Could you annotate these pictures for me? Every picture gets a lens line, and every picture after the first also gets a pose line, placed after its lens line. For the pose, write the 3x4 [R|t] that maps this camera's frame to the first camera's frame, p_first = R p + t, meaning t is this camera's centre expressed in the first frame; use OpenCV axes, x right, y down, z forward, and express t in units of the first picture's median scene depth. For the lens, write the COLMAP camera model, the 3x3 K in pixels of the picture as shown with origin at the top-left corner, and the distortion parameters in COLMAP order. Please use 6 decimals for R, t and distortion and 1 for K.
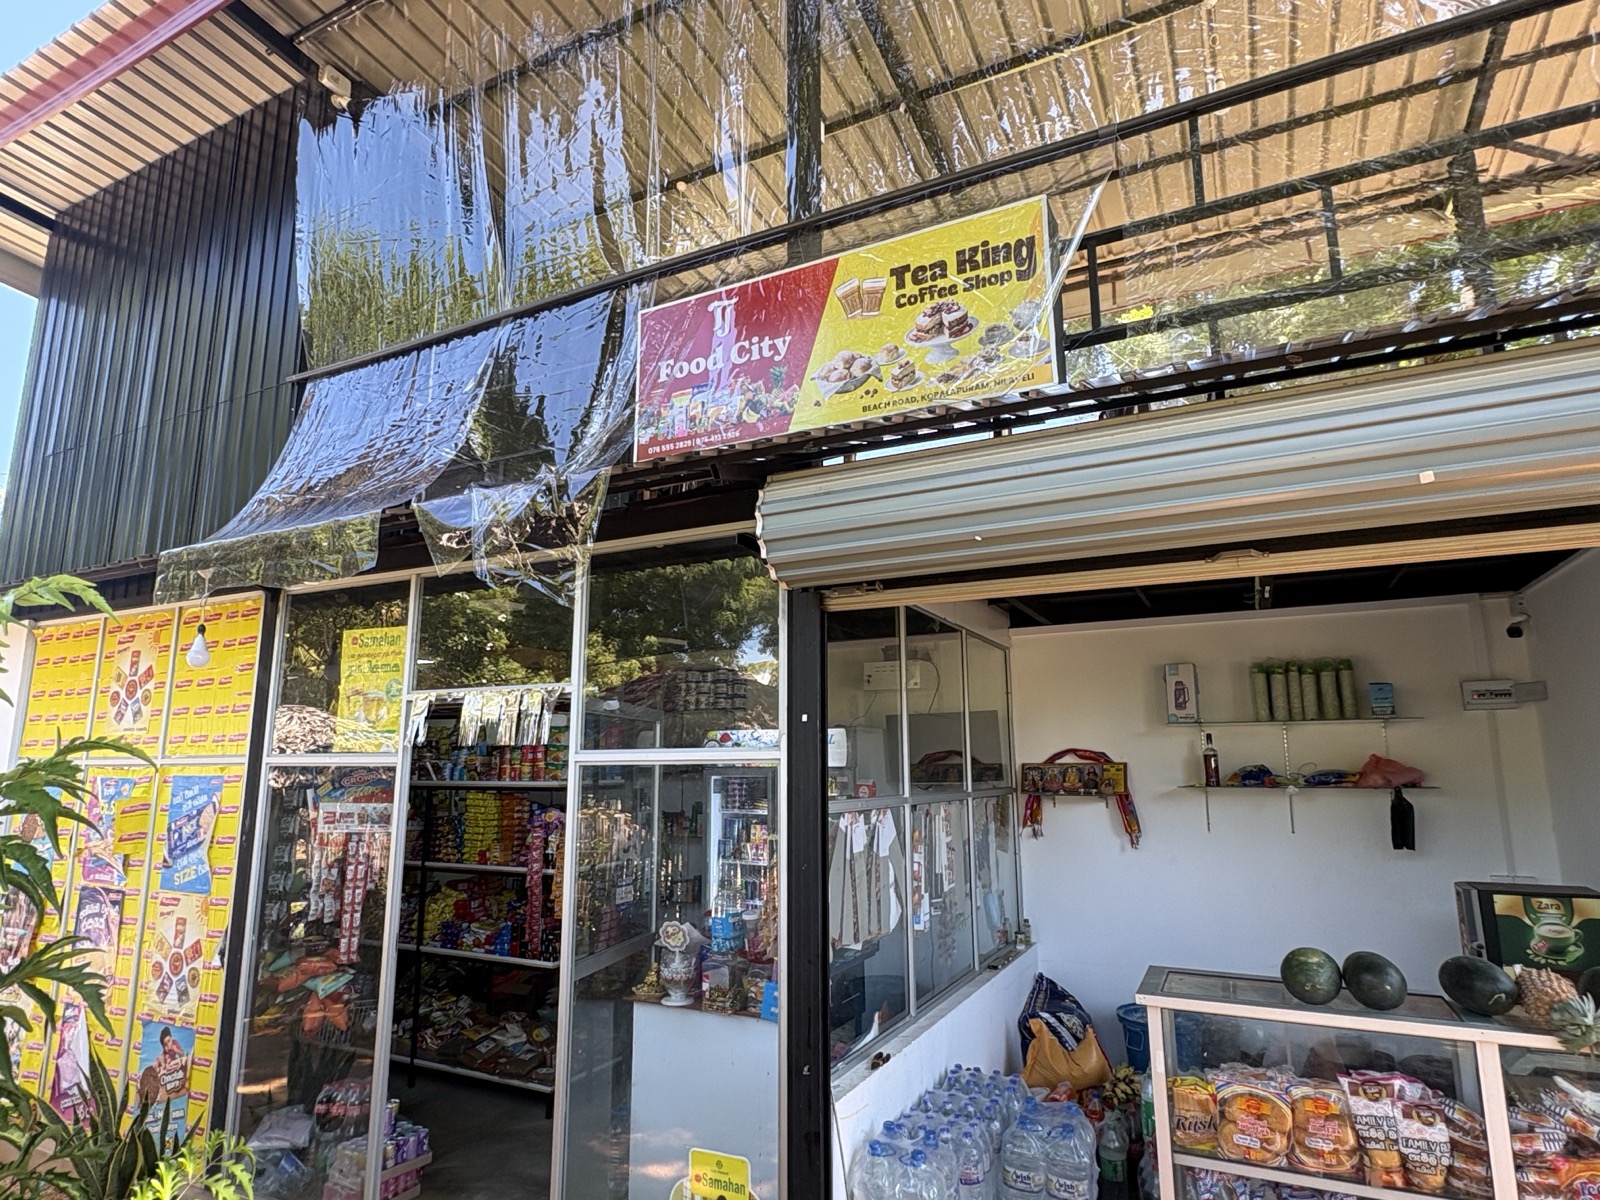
lens RADIAL K [[899.9, 0, 800.0], [0, 899.9, 600.0], [0, 0, 1]] dist [0.002750, -0.001945]
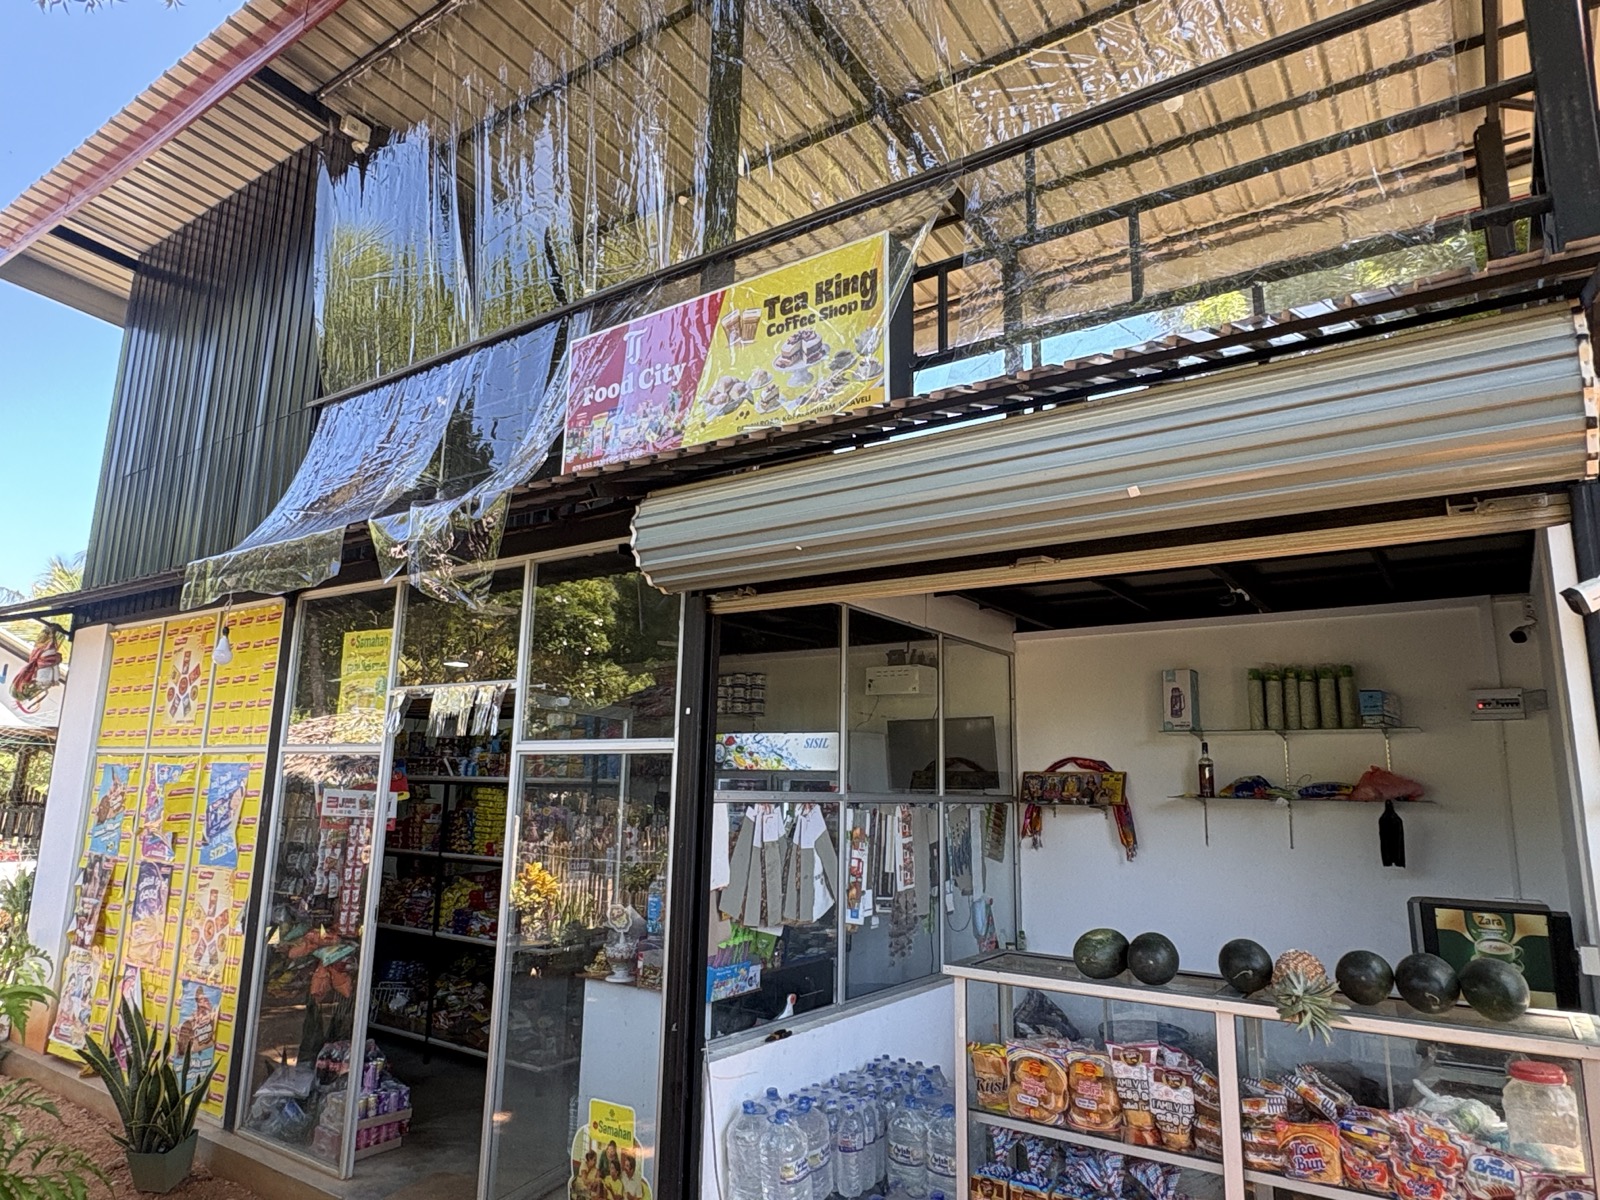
lens RADIAL K [[982.4, 0, 800.4], [0, 982.4, 595.7], [0, 0, 1]] dist [-0.000458, 0.001703]
pose [[0.990766, -0.003531, -0.135534, 0.217130], [0.002268, 0.999953, -0.009478, 0.001256], [0.135561, 0.009083, 0.990727, -0.122292]]
